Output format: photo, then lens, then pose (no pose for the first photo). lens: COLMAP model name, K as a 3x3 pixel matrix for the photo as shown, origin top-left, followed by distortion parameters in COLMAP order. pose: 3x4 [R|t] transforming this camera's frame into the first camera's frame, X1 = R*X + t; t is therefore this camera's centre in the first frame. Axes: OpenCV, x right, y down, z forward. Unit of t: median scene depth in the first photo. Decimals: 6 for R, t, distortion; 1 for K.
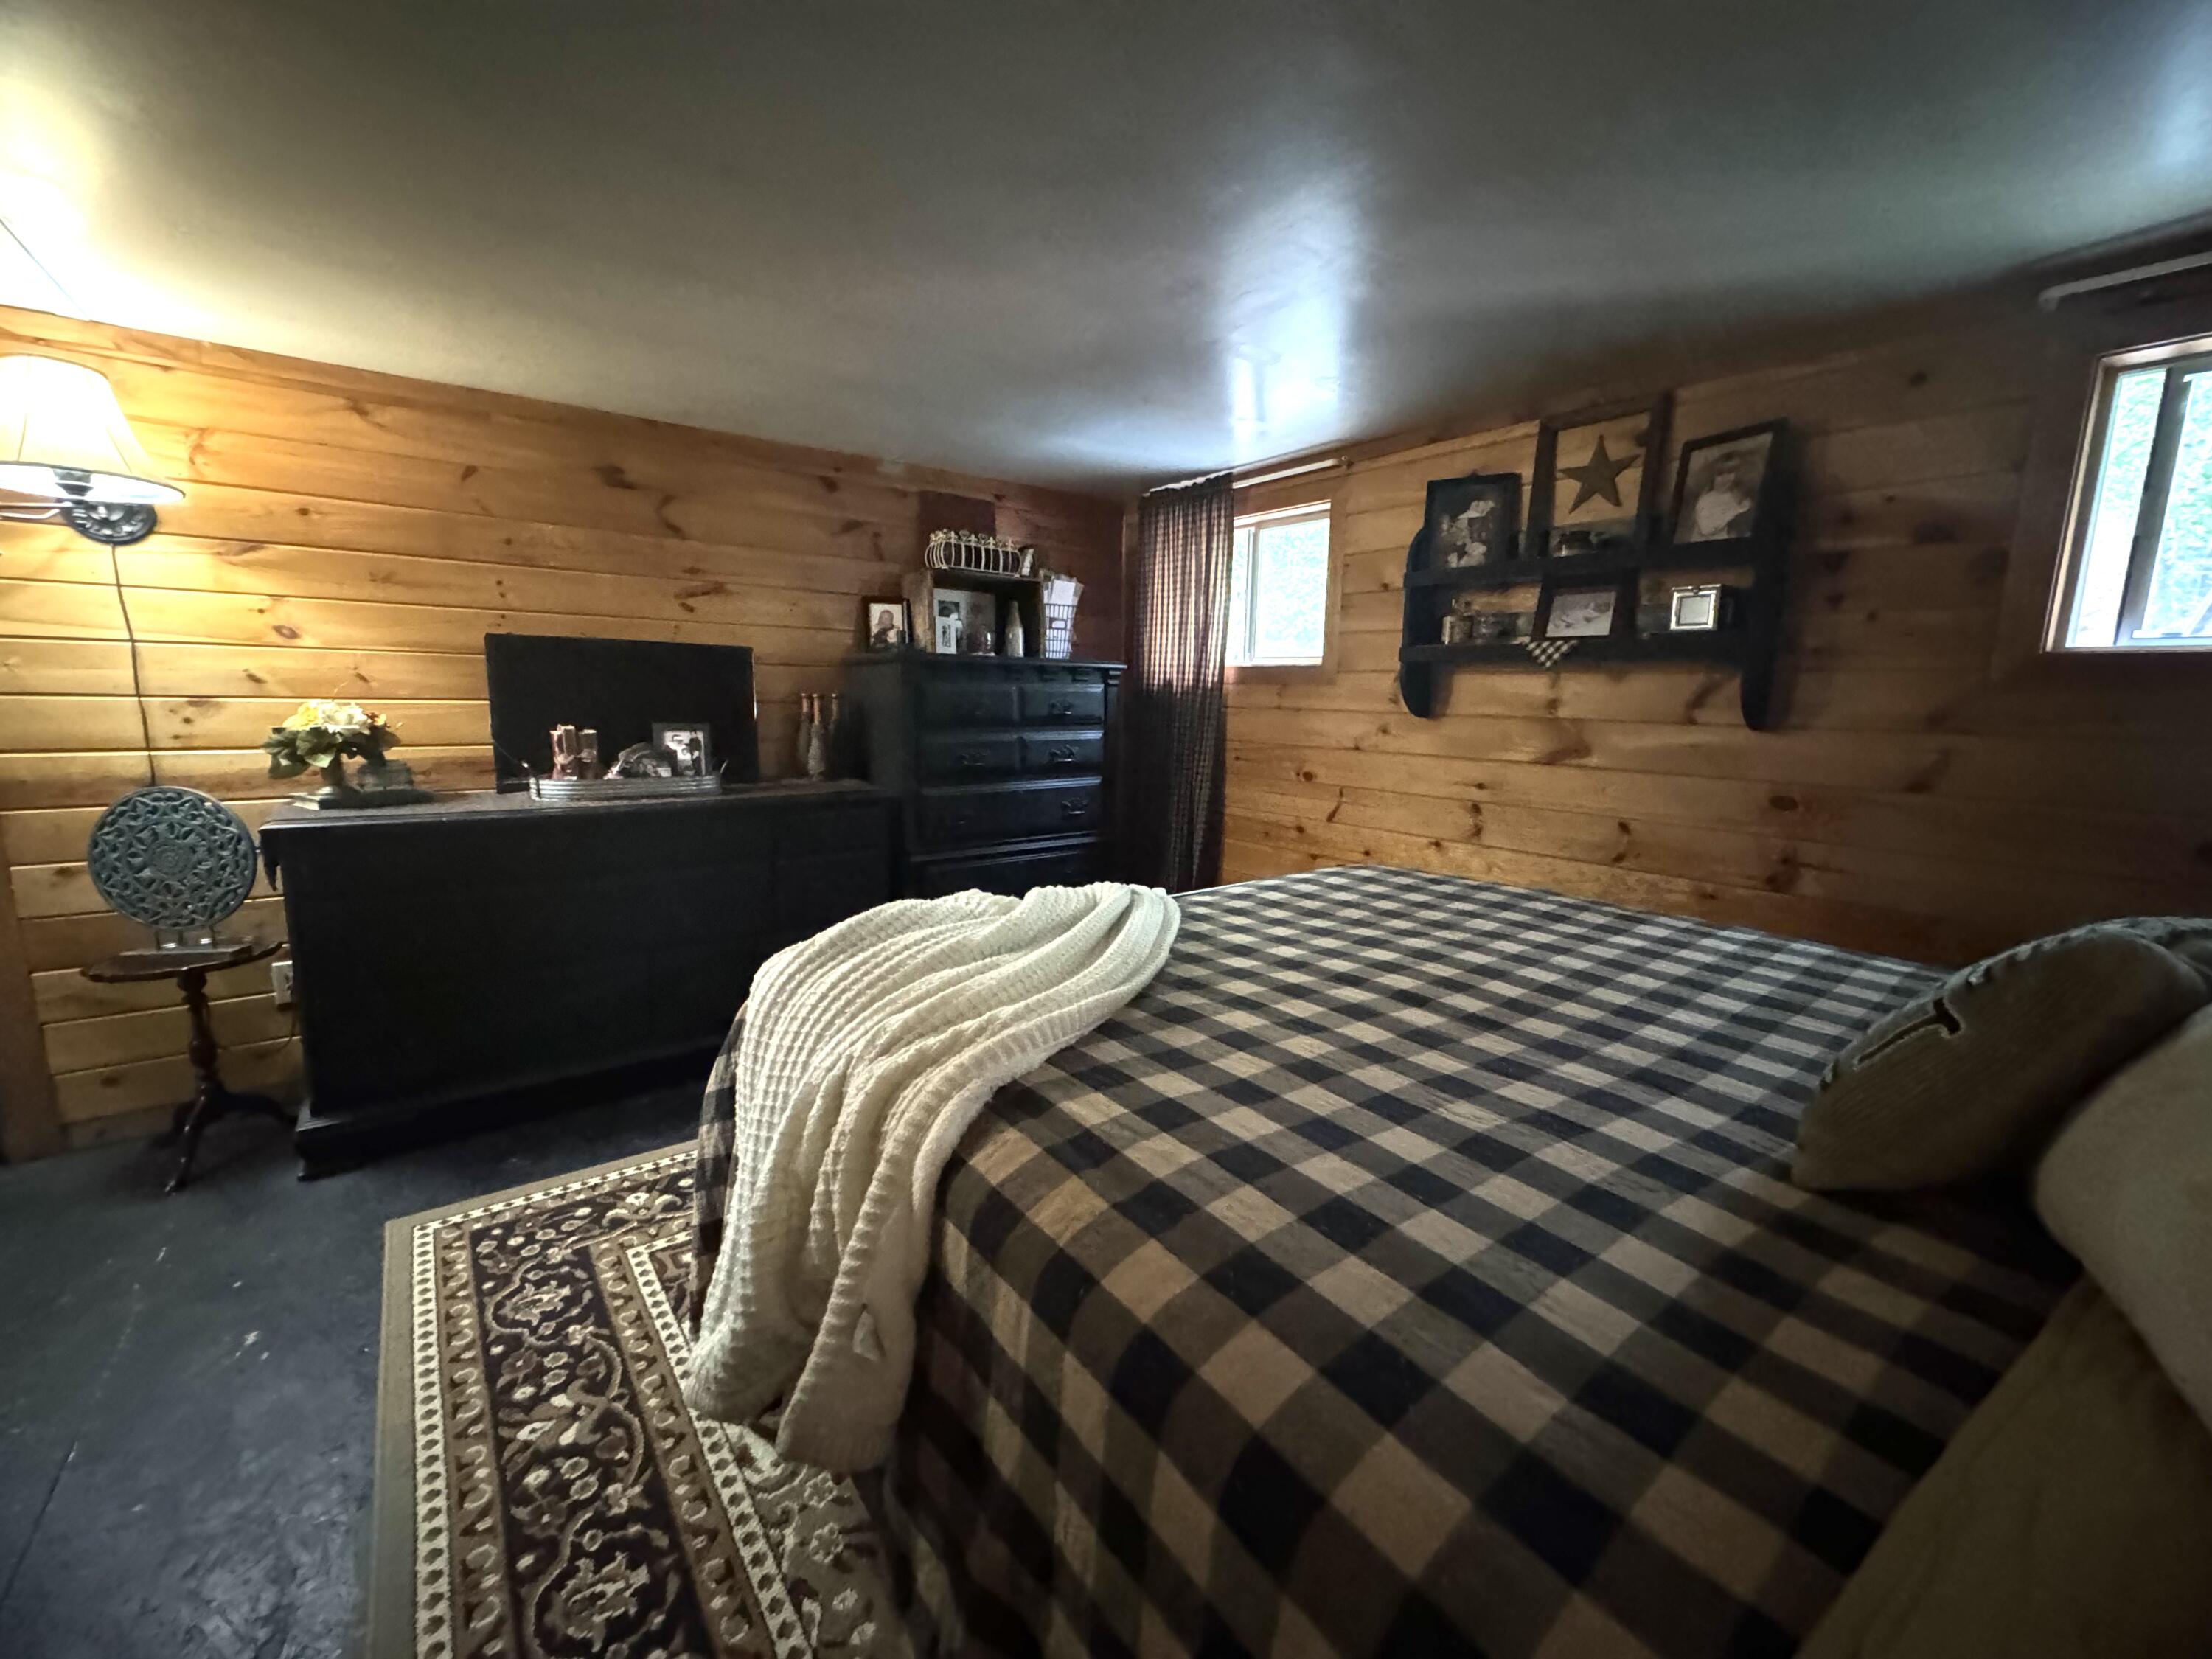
lens RADIAL K [[881.0, 0, 1103.2], [0, 881.0, 830.8], [0, 0, 1]] dist [-0.003122, 0.000883]
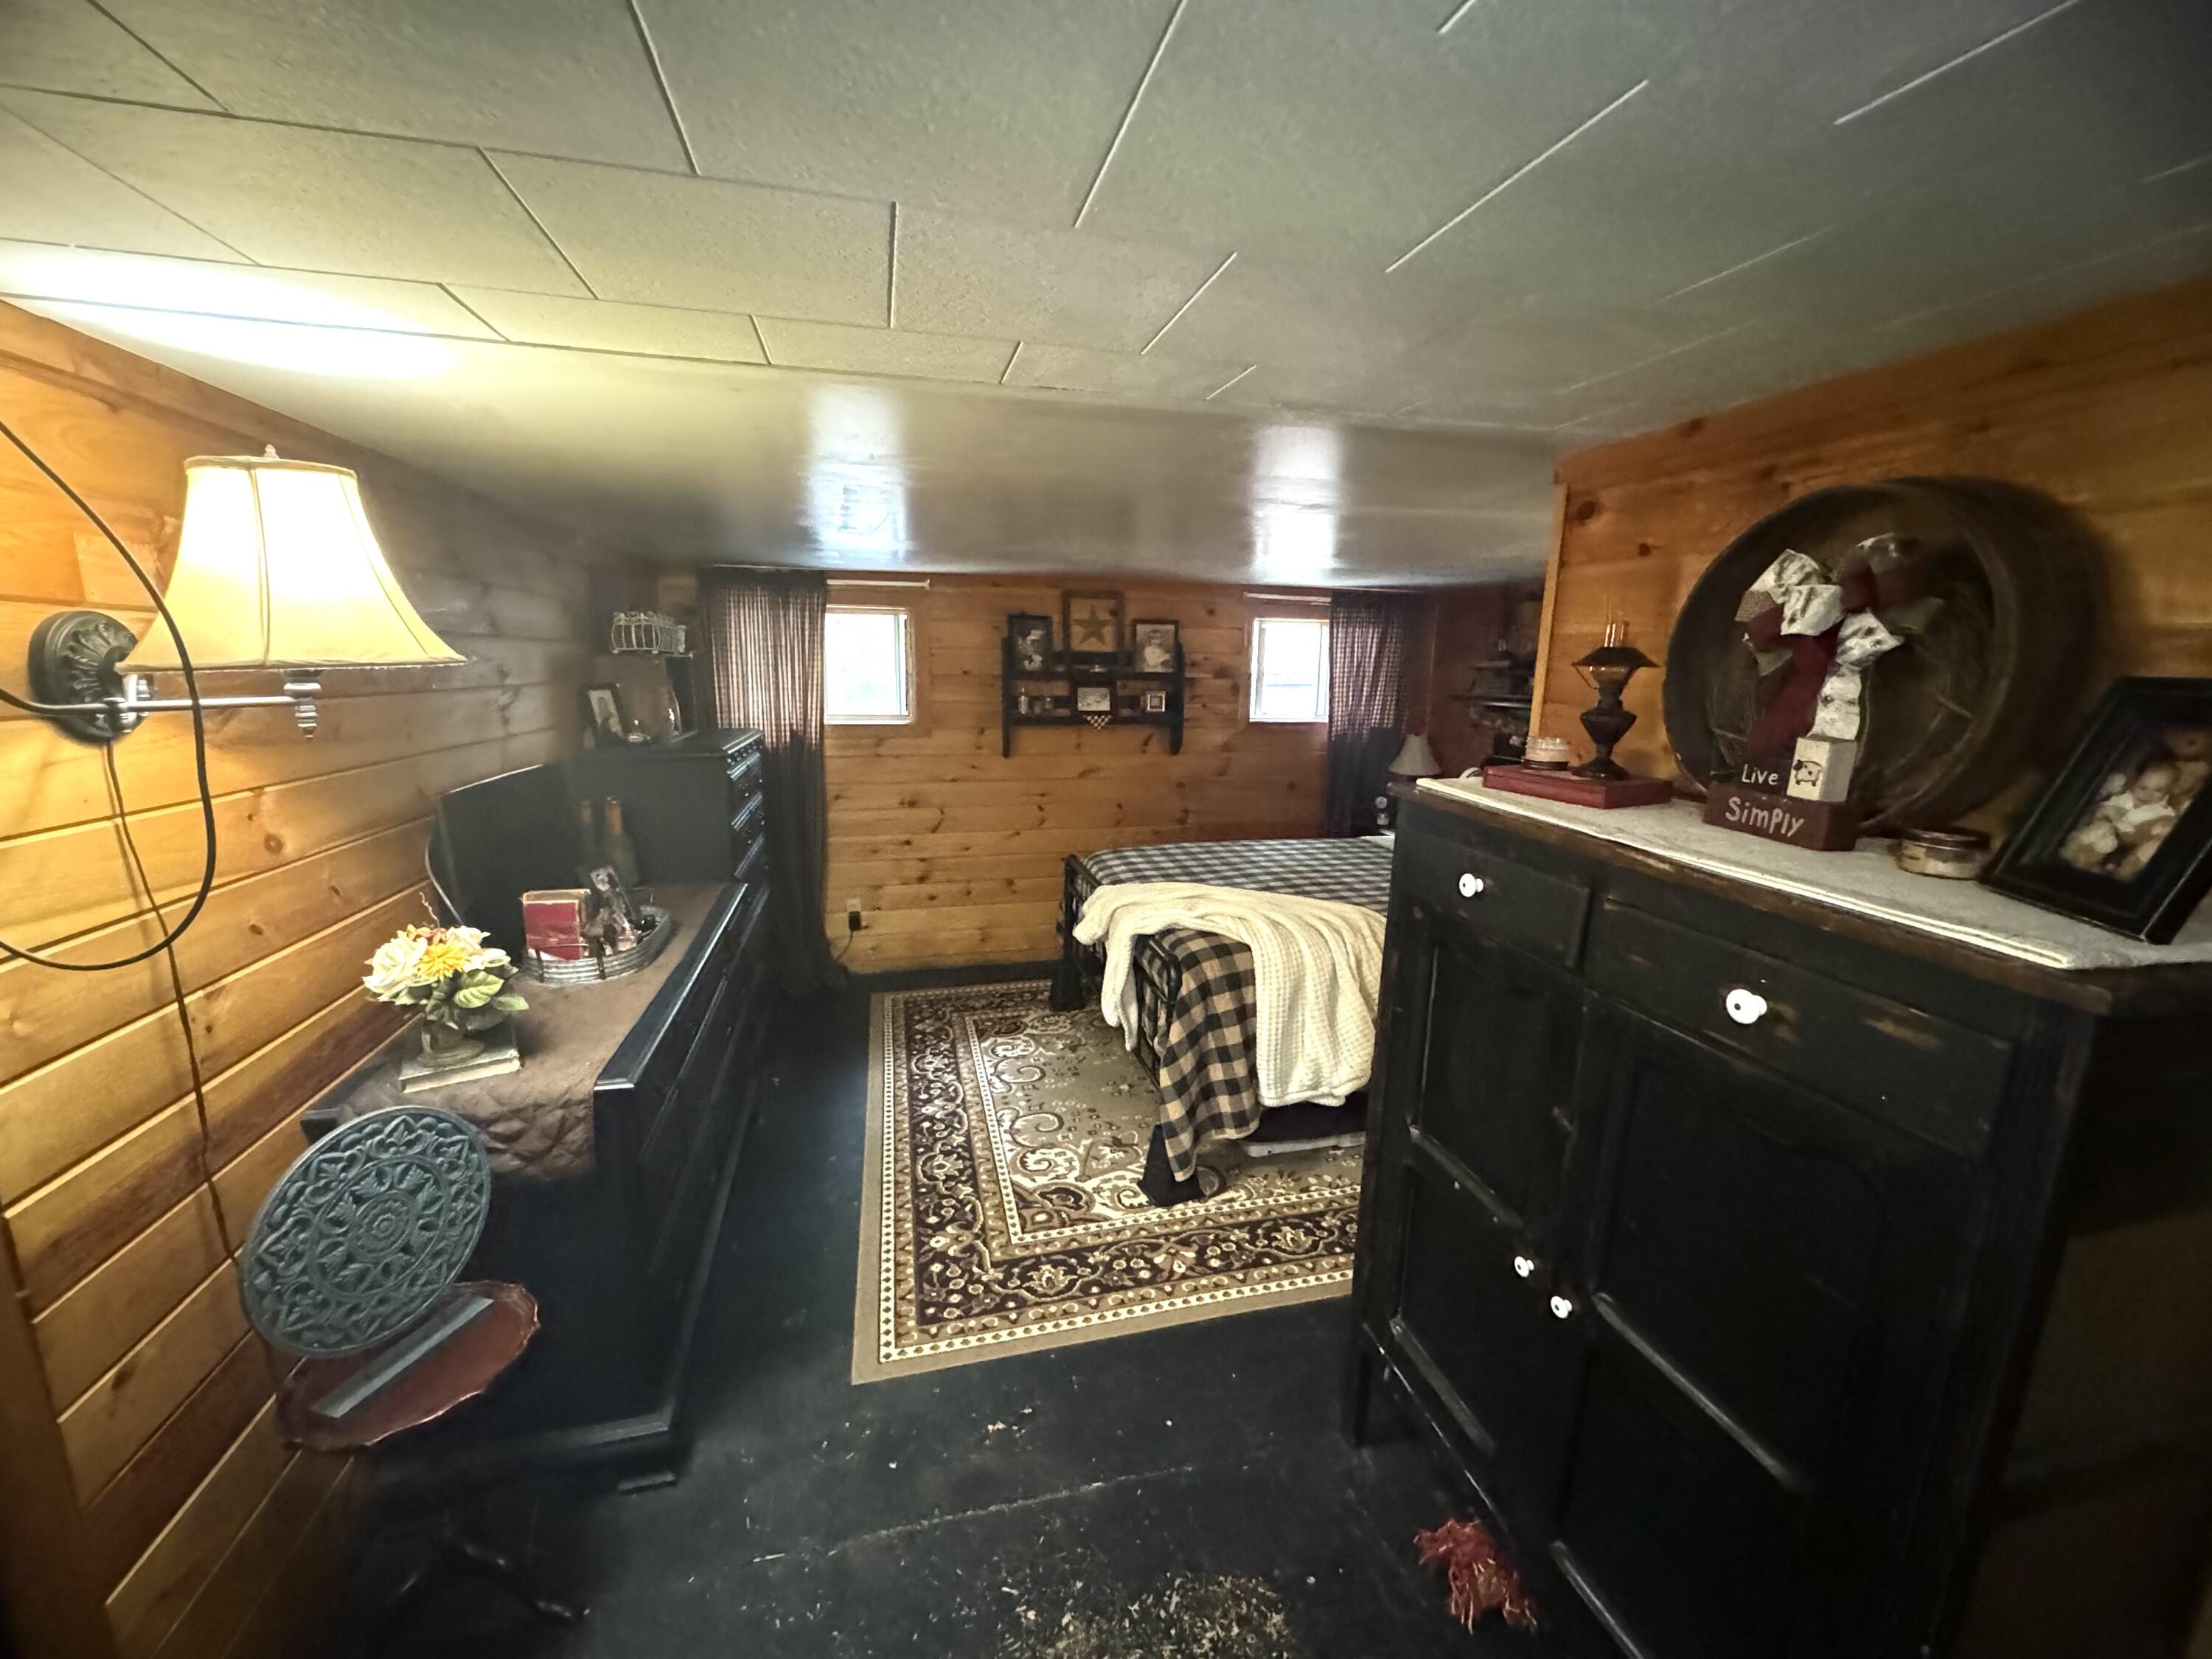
lens RADIAL K [[881.0, 0, 1103.4], [0, 881.0, 831.7], [0, 0, 1]] dist [-0.003122, 0.000883]
pose [[0.400392, -0.186263, 0.897214, -1.290366], [0.139041, 0.980135, 0.141429, -0.249288], [-0.905734, 0.068122, 0.418336, 0.227477]]
